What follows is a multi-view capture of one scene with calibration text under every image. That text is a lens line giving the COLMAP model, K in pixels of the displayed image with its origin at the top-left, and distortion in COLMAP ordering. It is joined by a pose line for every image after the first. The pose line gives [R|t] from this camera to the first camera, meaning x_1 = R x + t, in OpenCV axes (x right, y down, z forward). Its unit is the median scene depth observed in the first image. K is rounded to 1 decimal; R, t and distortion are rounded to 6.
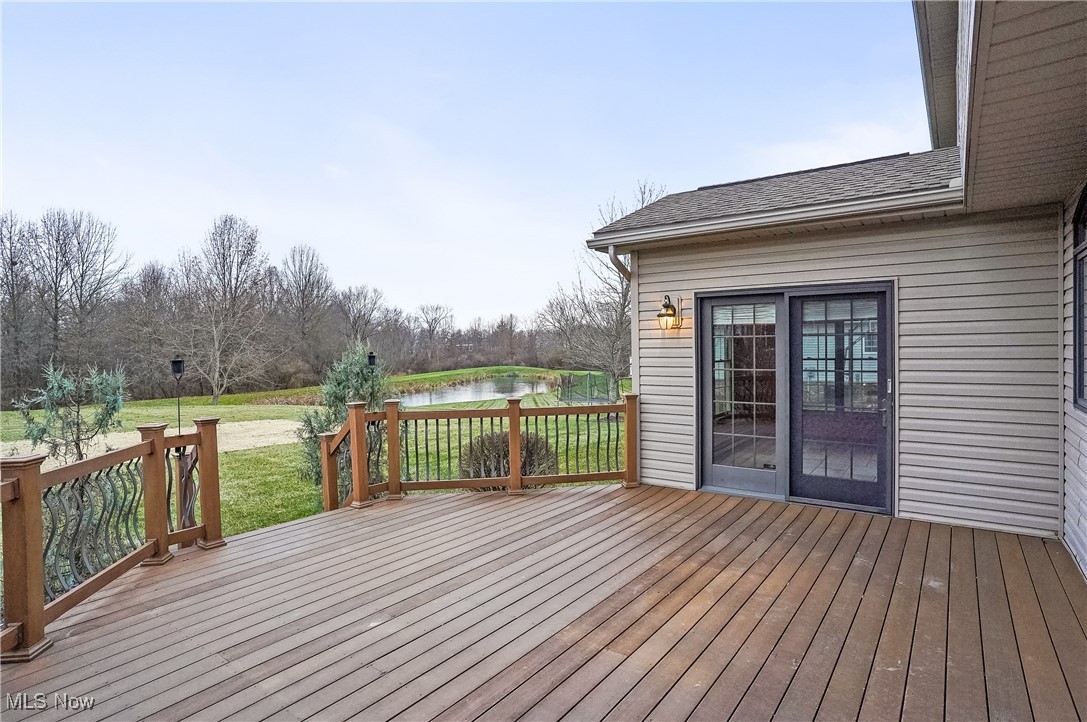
lens RADIAL K [[571.1, 0, 537.3], [0, 571.1, 361.8], [0, 0, 1]] dist [-0.042471, 0.022358]
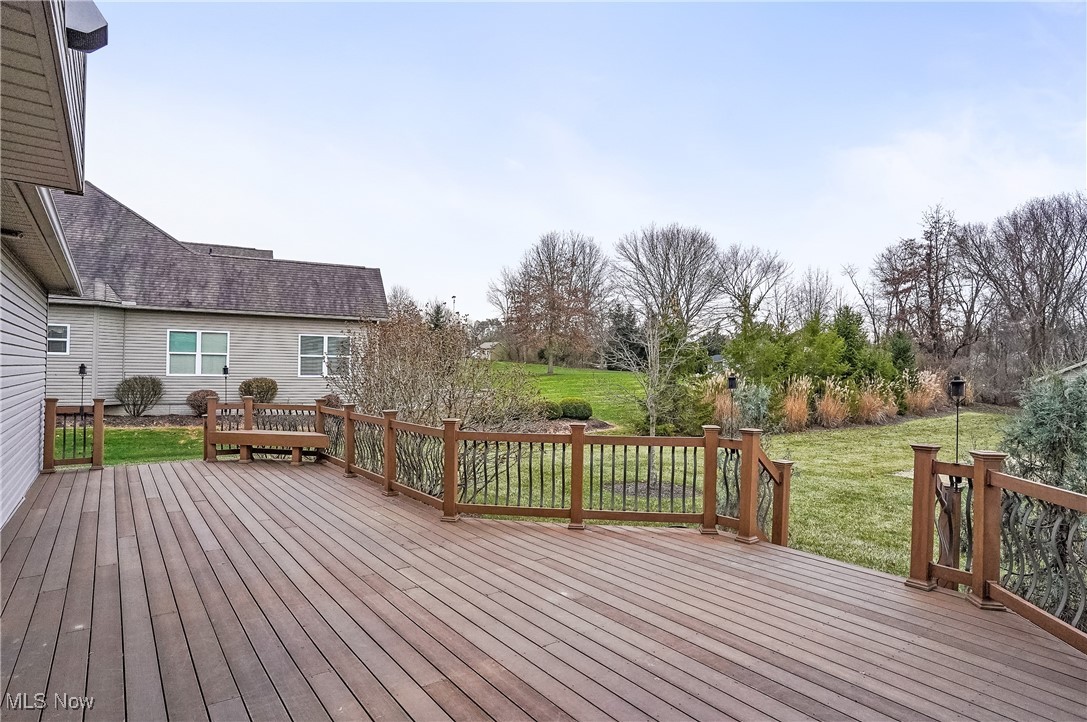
lens RADIAL K [[571.1, 0, 536.7], [0, 571.1, 364.9], [0, 0, 1]] dist [-0.042471, 0.022358]
pose [[-0.271448, -0.006995, -0.962428, 0.839112], [-0.025168, 0.999683, -0.000167, -0.025448], [0.962124, 0.024177, -0.271538, 1.164265]]
